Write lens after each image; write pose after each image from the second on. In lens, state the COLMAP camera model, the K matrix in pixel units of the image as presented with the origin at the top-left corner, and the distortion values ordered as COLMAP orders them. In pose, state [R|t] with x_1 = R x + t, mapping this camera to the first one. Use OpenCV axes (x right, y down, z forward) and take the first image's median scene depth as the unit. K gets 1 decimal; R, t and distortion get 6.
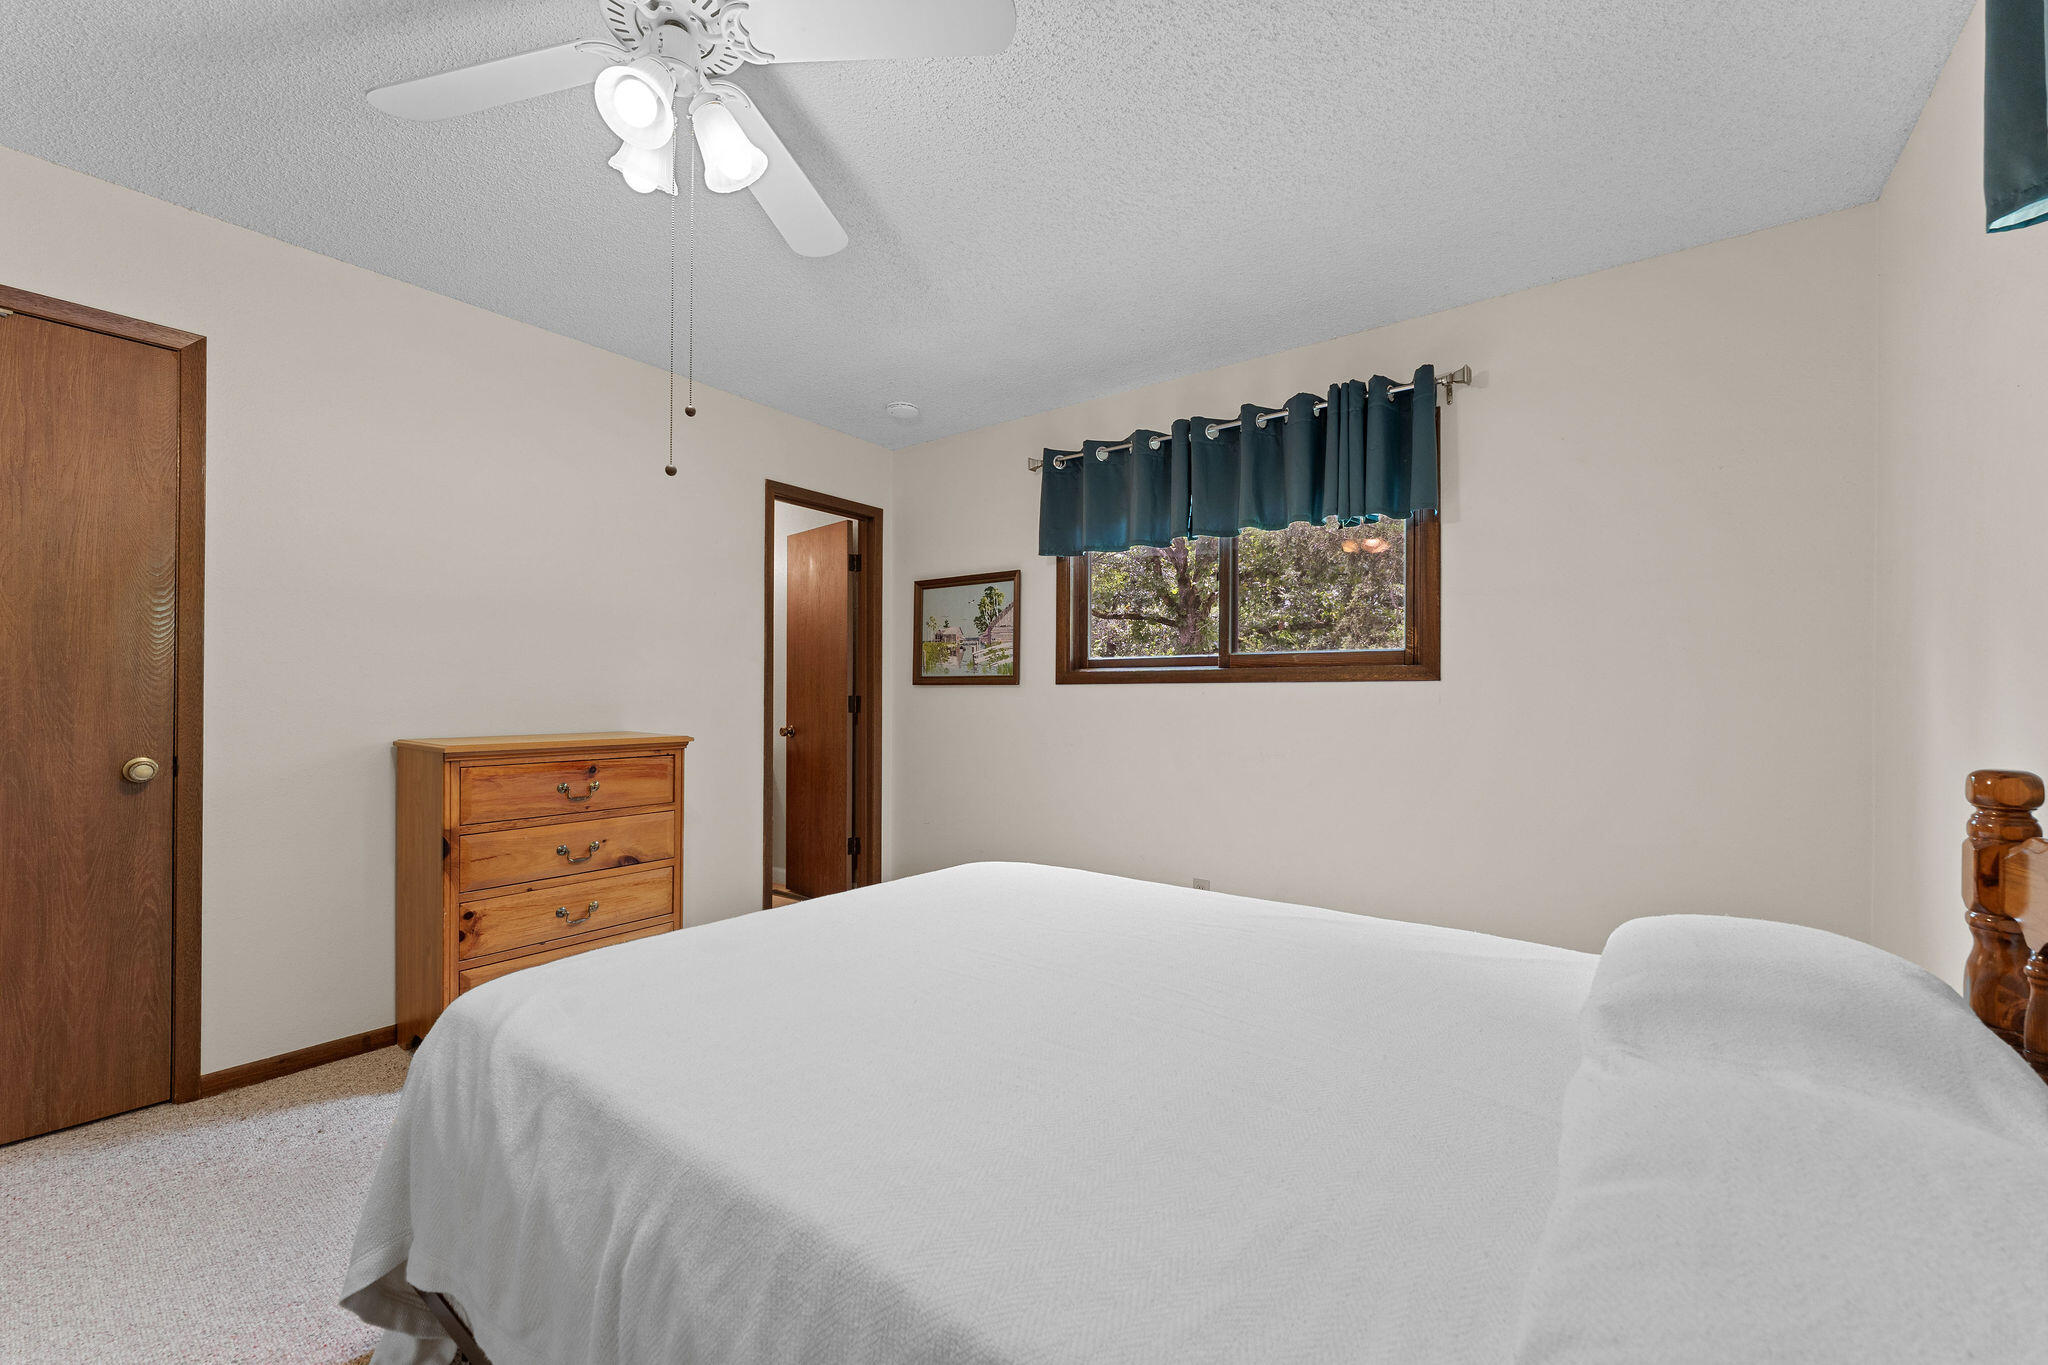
lens RADIAL K [[822.2, 0, 1012.6], [0, 822.2, 697.2], [0, 0, 1]] dist [0.001633, -0.000088]
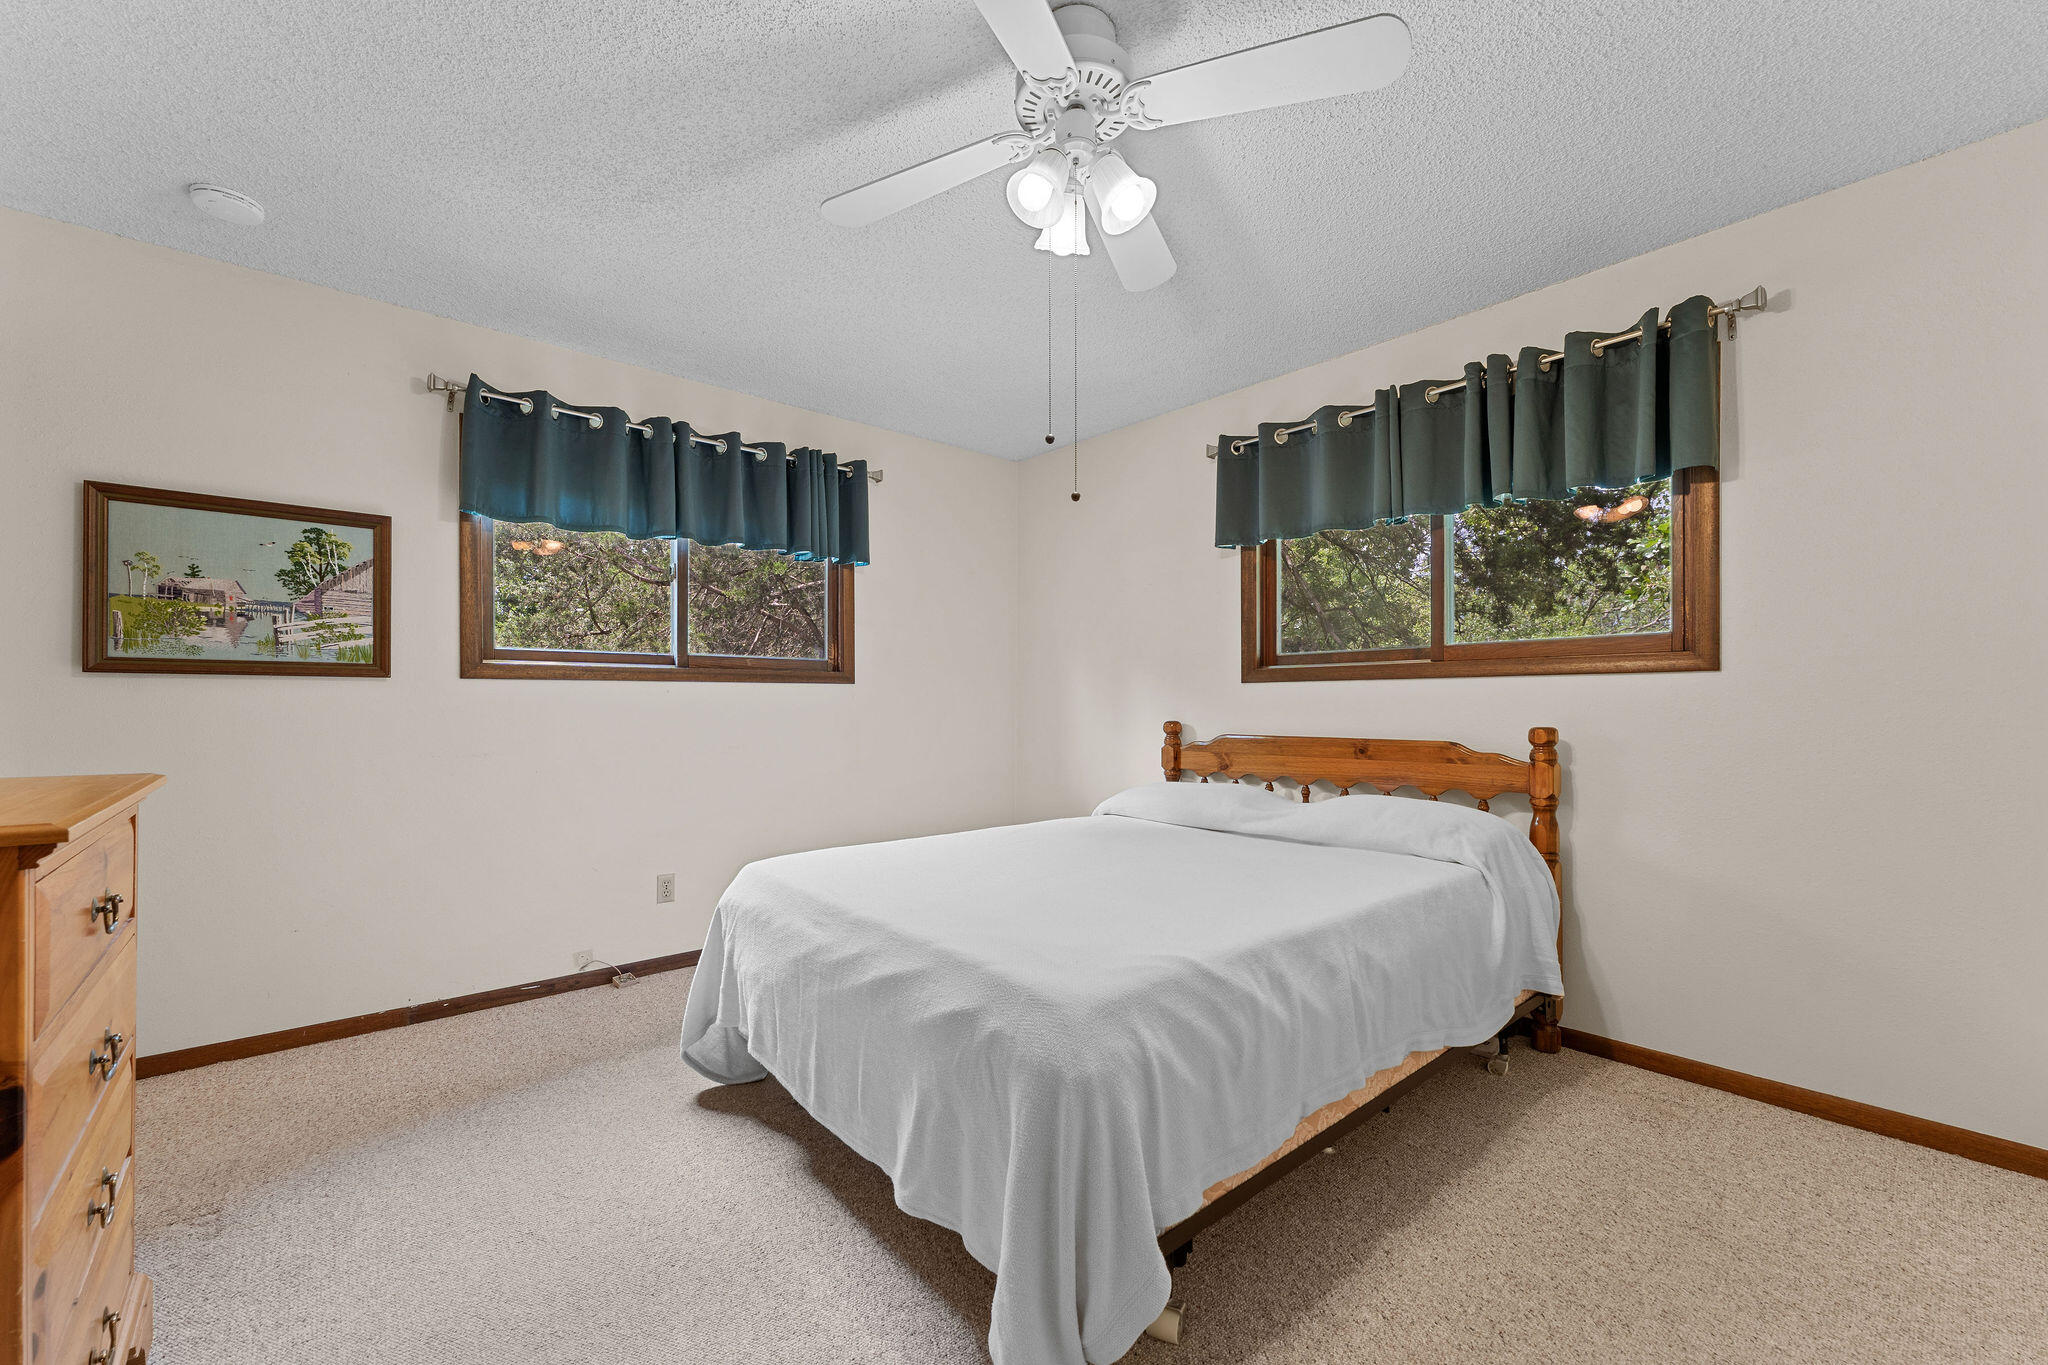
lens RADIAL K [[822.2, 0, 1027.3], [0, 822.2, 695.4], [0, 0, 1]] dist [0.001633, -0.000088]
pose [[0.213413, 0.004881, 0.976950, -0.565806], [0.003336, 0.999978, -0.005725, 0.006563], [-0.976956, 0.004481, 0.213392, 0.299650]]
